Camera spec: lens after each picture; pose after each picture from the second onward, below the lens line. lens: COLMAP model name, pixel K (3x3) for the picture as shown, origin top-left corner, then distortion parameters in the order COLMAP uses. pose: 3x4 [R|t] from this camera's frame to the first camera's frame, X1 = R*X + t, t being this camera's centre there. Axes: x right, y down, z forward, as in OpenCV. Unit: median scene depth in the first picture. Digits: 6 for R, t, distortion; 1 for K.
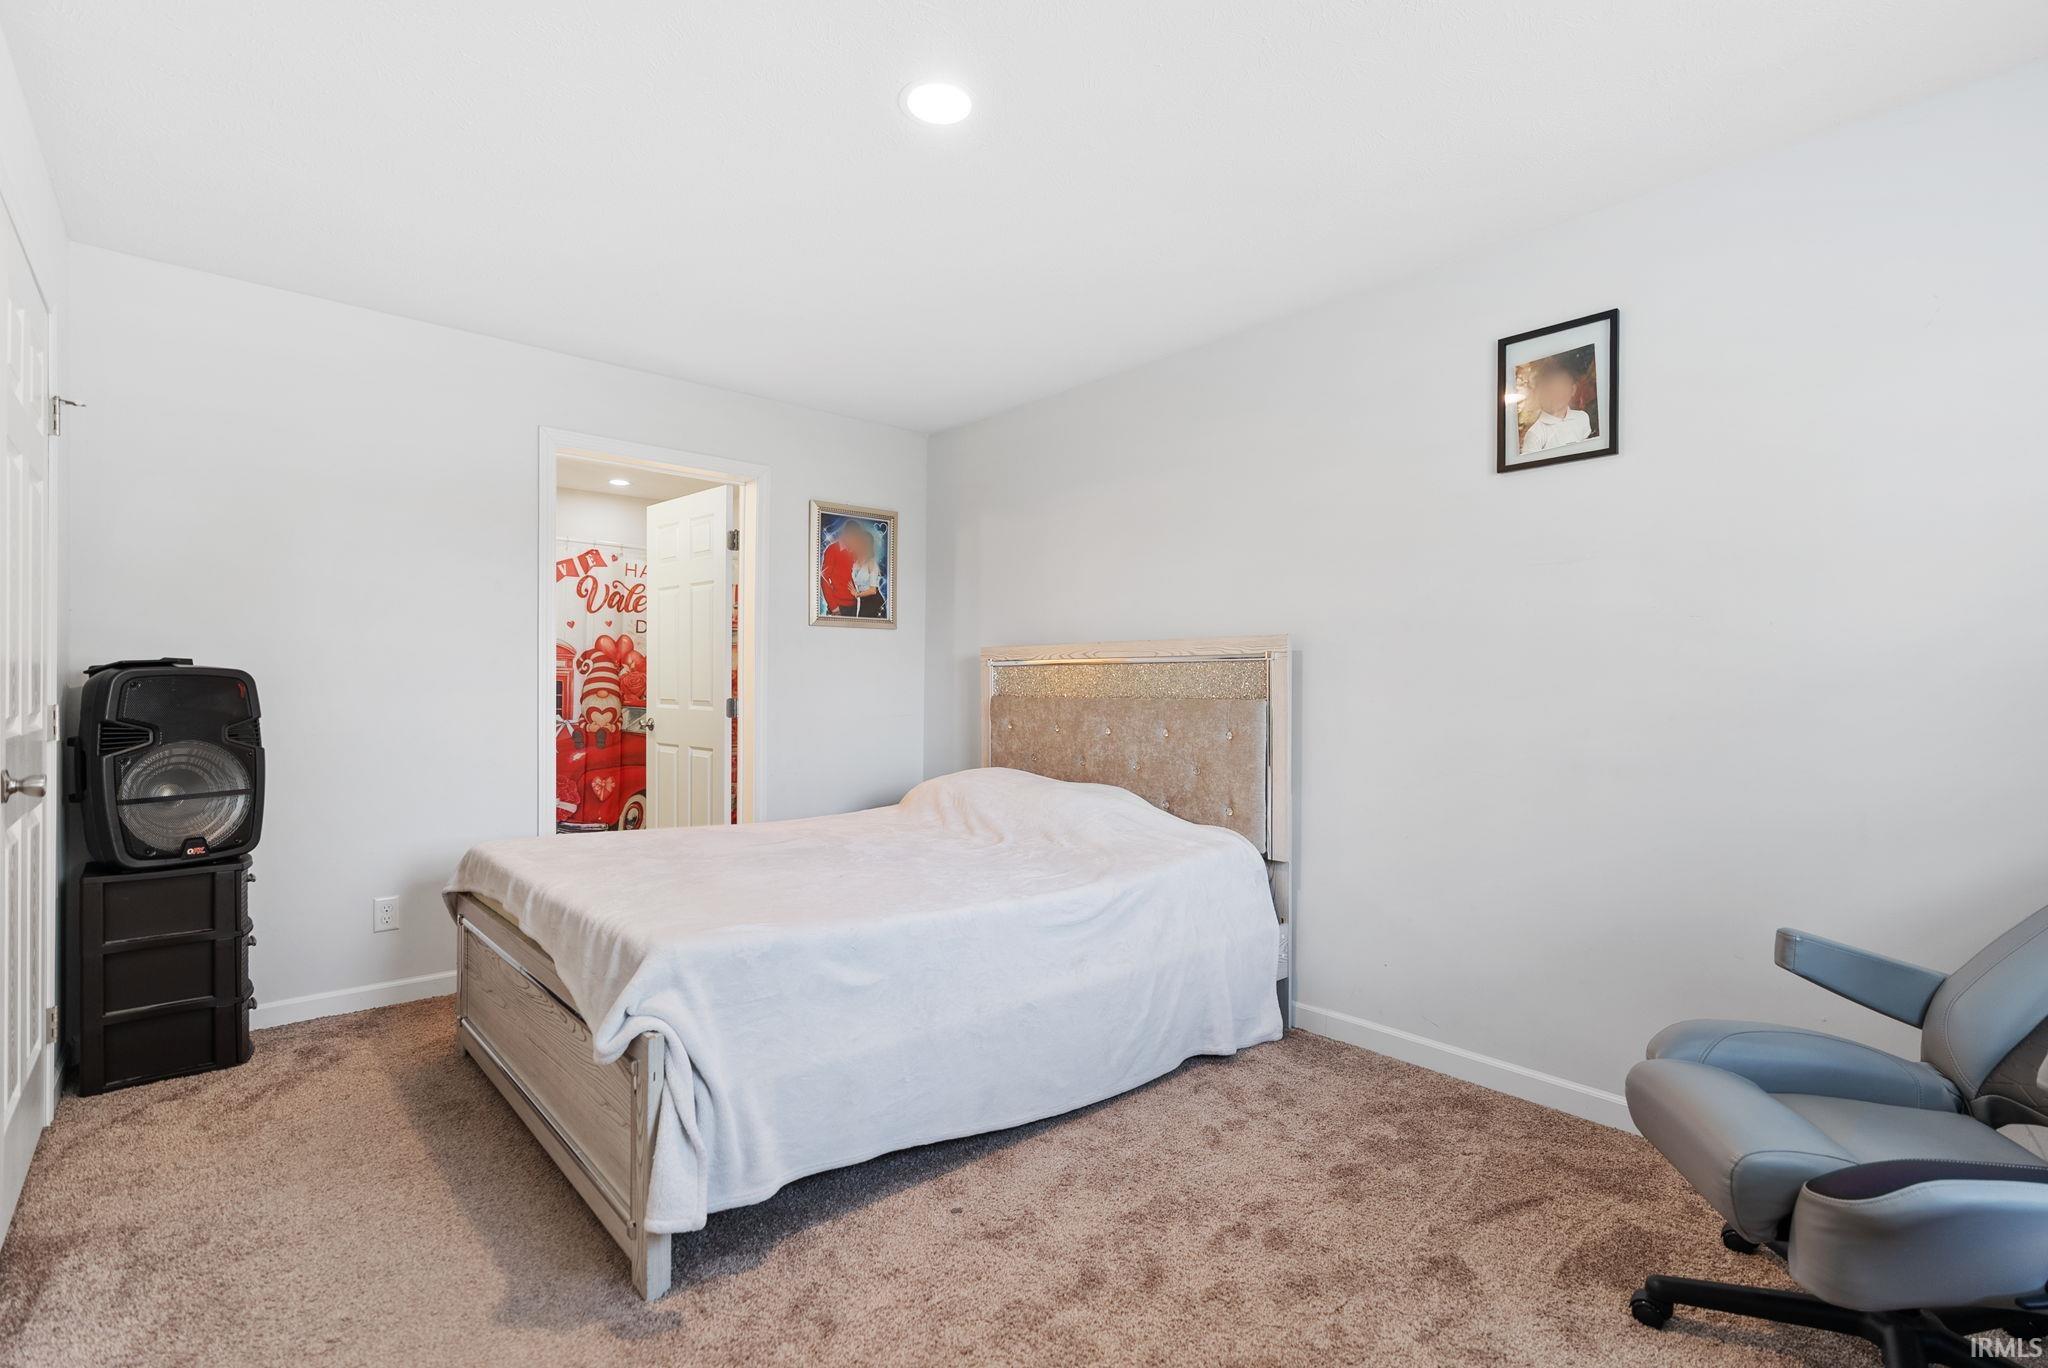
lens RADIAL K [[941.9, 0, 1034.2], [0, 941.9, 683.5], [0, 0, 1]] dist [-0.021202, 0.011578]
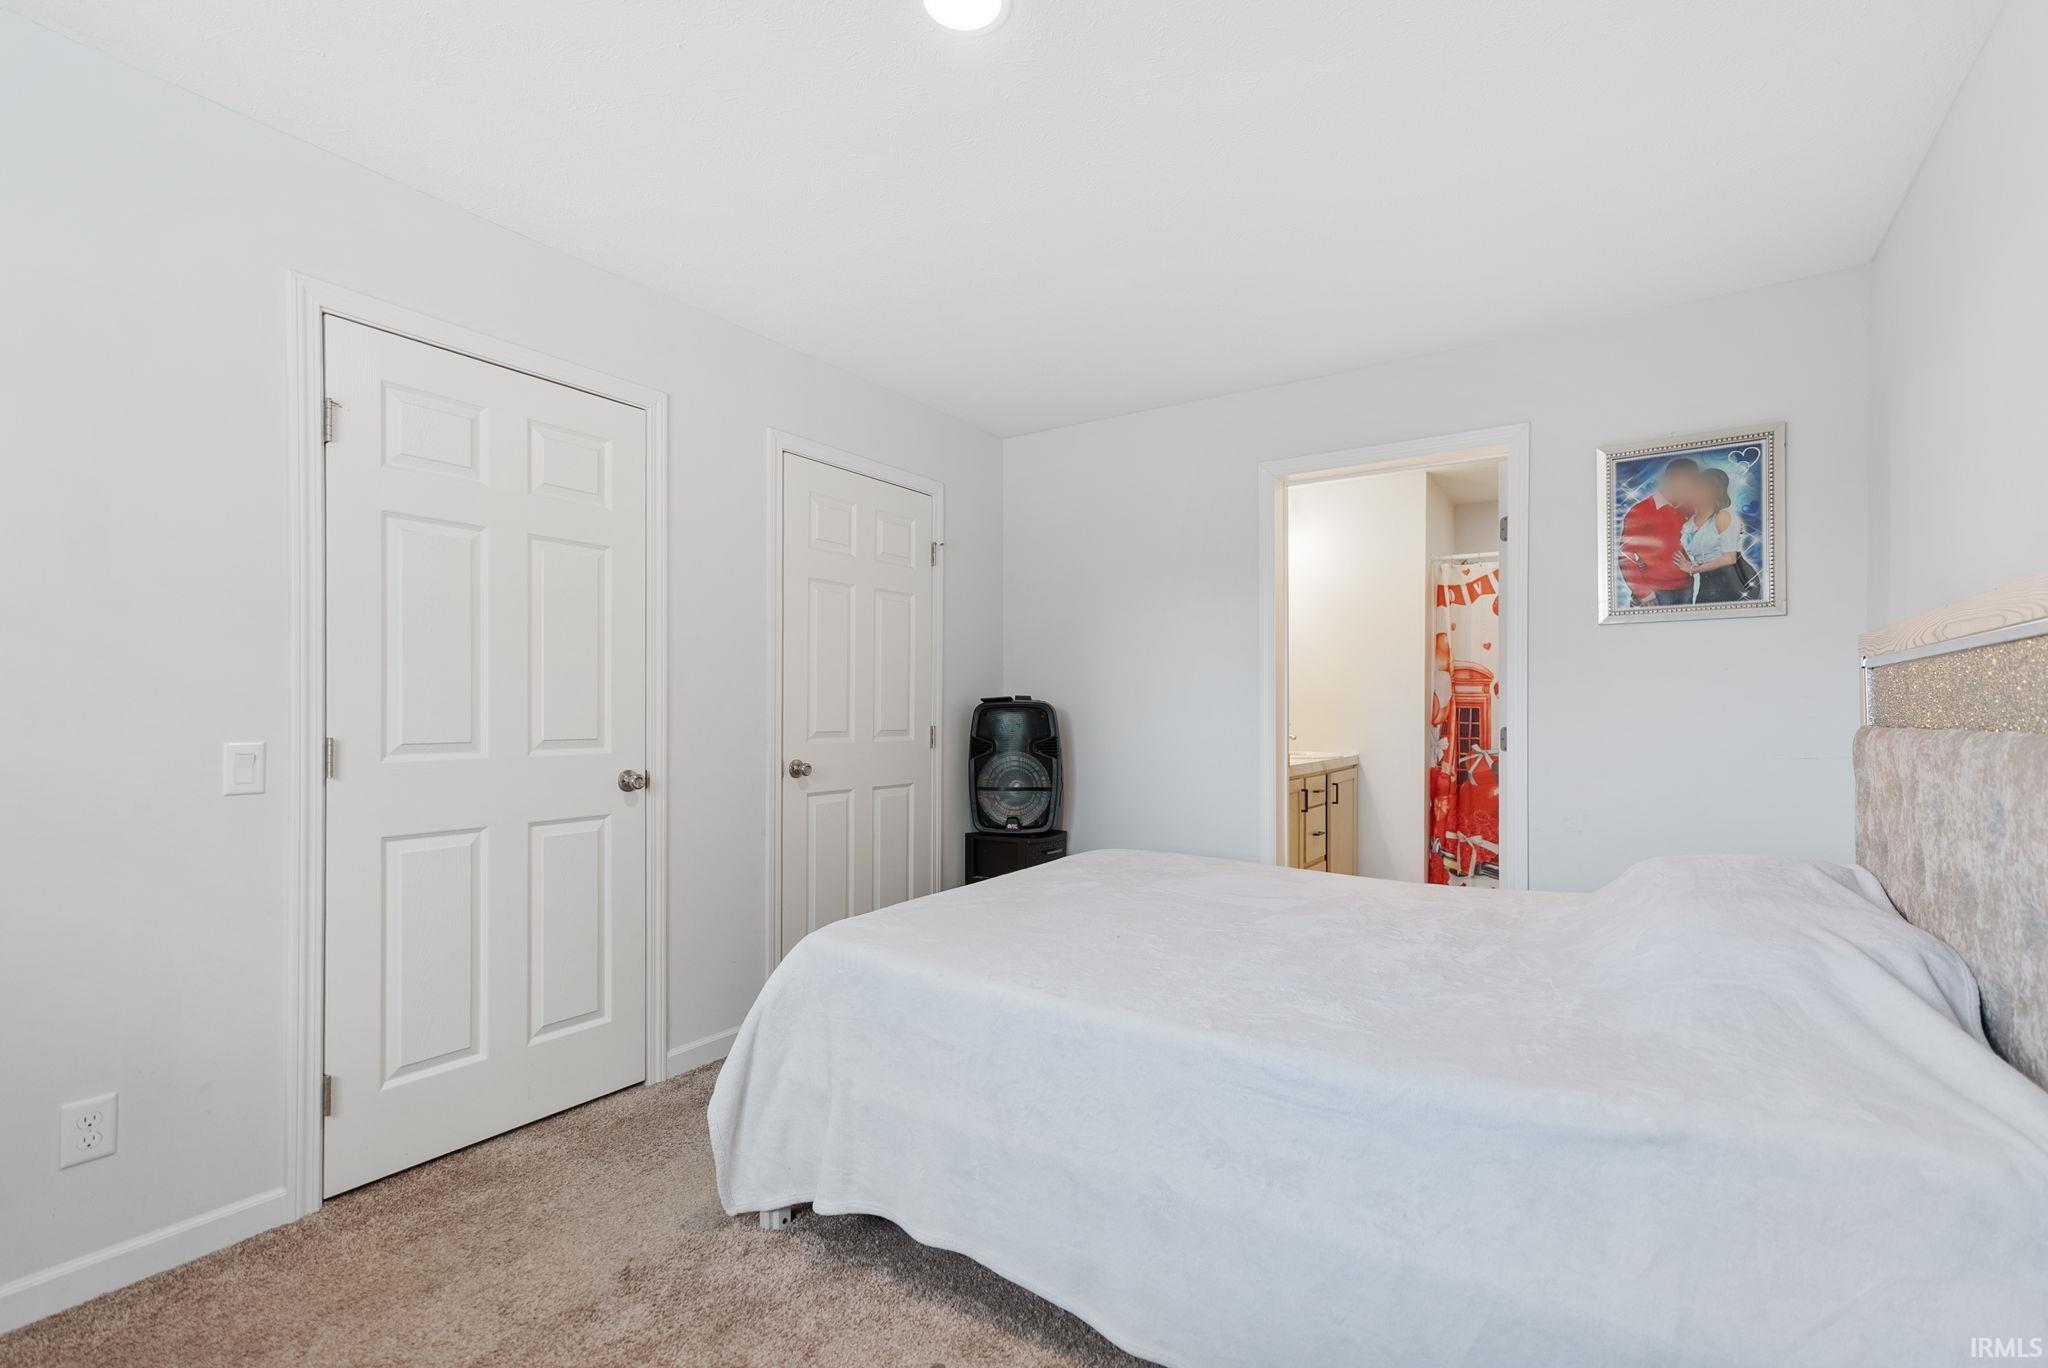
lens RADIAL K [[941.9, 0, 1034.2], [0, 941.9, 683.5], [0, 0, 1]] dist [-0.021202, 0.011578]
pose [[0.235357, -0.039178, -0.971119, 0.287179], [0.004825, 0.999222, -0.039142, 0.006638], [0.971897, 0.004527, 0.235363, 0.352389]]
